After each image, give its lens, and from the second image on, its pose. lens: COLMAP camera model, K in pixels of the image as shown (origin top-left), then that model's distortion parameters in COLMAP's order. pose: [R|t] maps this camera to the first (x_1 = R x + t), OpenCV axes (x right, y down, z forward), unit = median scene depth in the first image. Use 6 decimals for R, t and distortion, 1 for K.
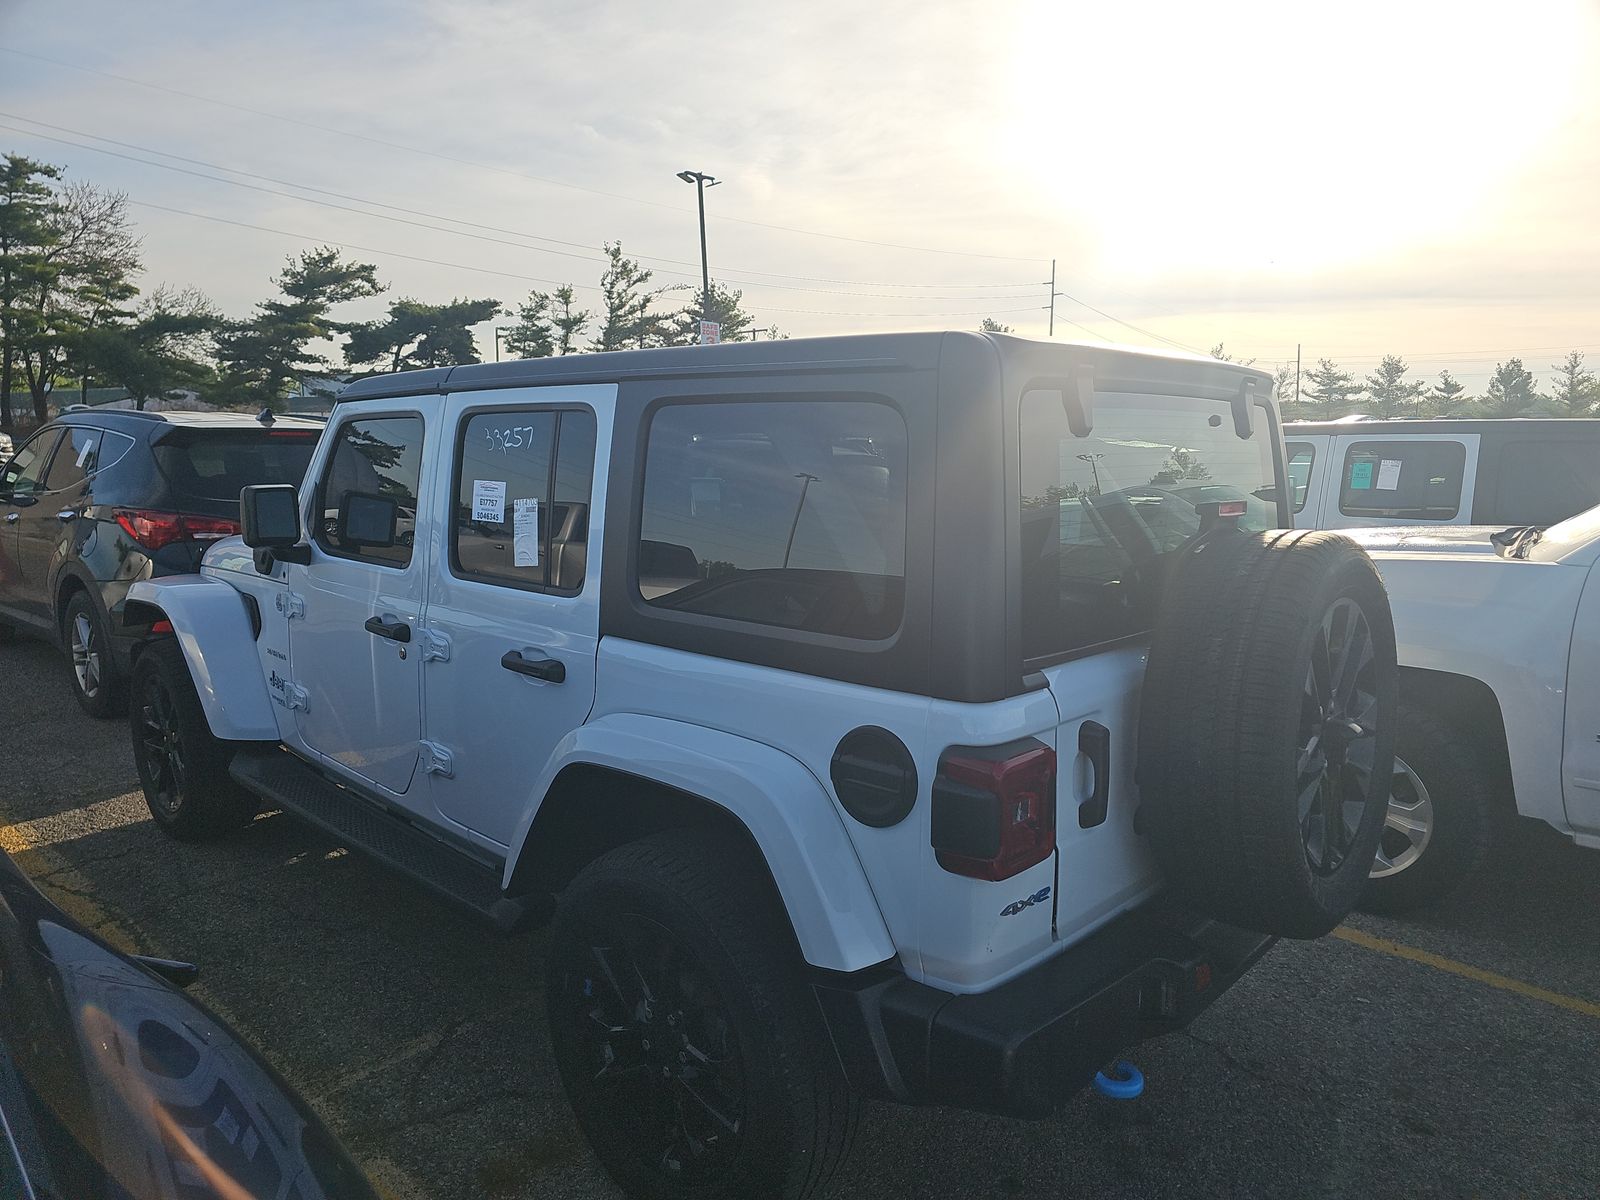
lens RADIAL K [[1066.4, 0, 806.9], [0, 1066.4, 598.2], [0, 0, 1]] dist [0.075859, -0.059957]
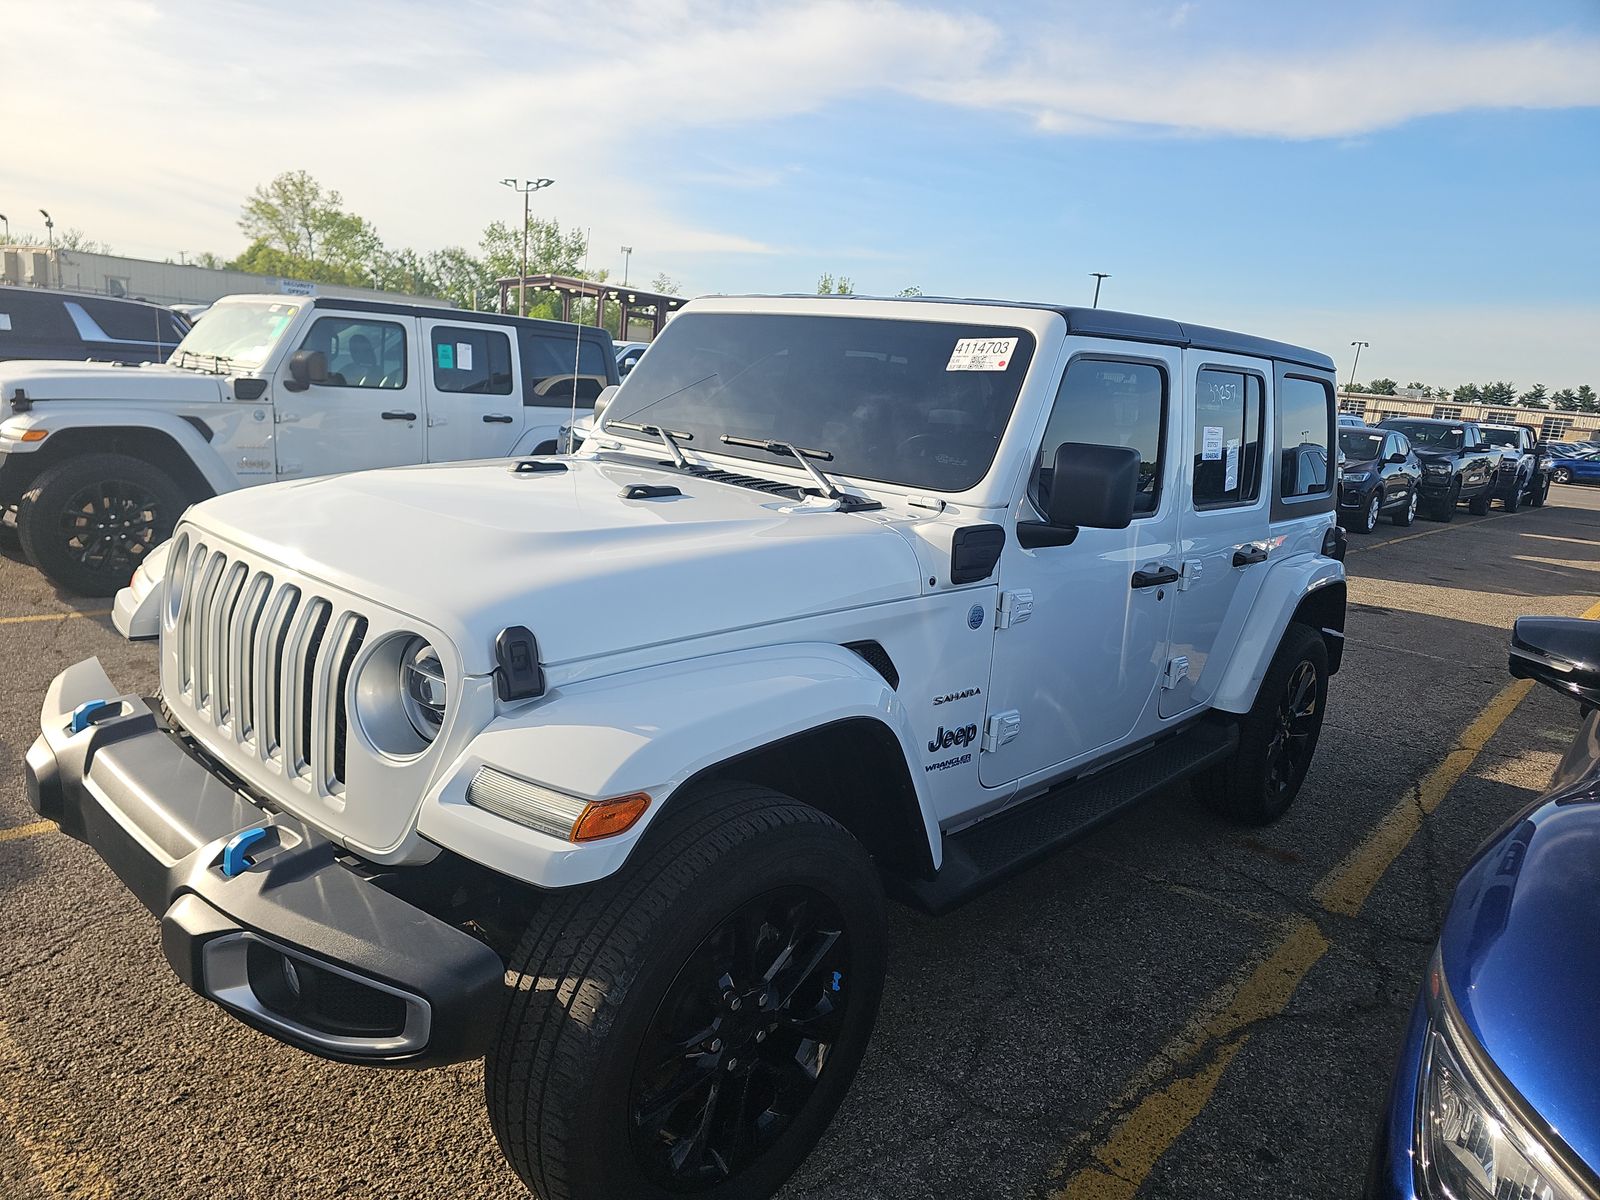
lens RADIAL K [[1066.4, 0, 806.9], [0, 1066.4, 598.2], [0, 0, 1]] dist [0.075859, -0.059957]
pose [[-0.029330, -0.221985, 0.974609, -0.114990], [0.058075, 0.973003, 0.223367, -0.016520], [-0.997881, 0.063152, -0.015647, 0.112749]]
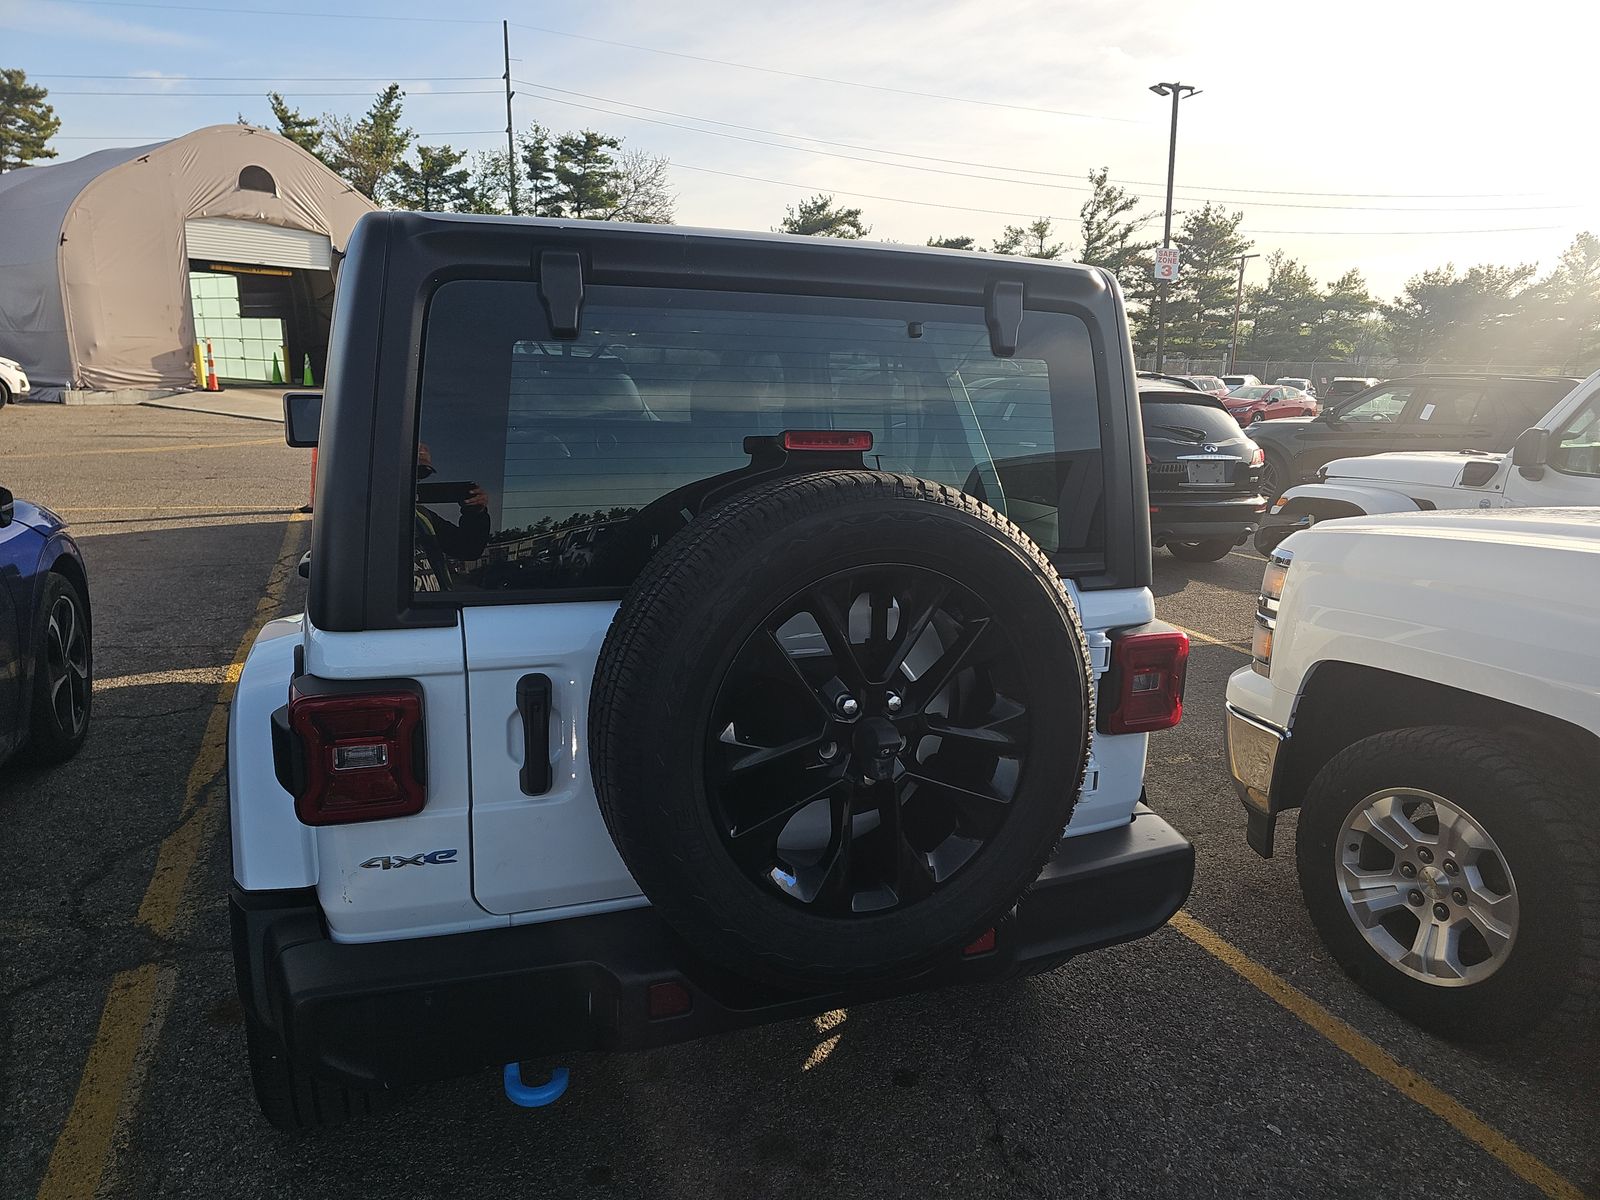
lens RADIAL K [[1066.4, 0, 806.9], [0, 1066.4, 598.2], [0, 0, 1]] dist [0.075859, -0.059957]
pose [[0.895150, 0.107125, -0.432702, 0.044970], [-0.083492, 0.993808, 0.073317, -0.002308], [0.437876, -0.029502, 0.898551, 0.017594]]
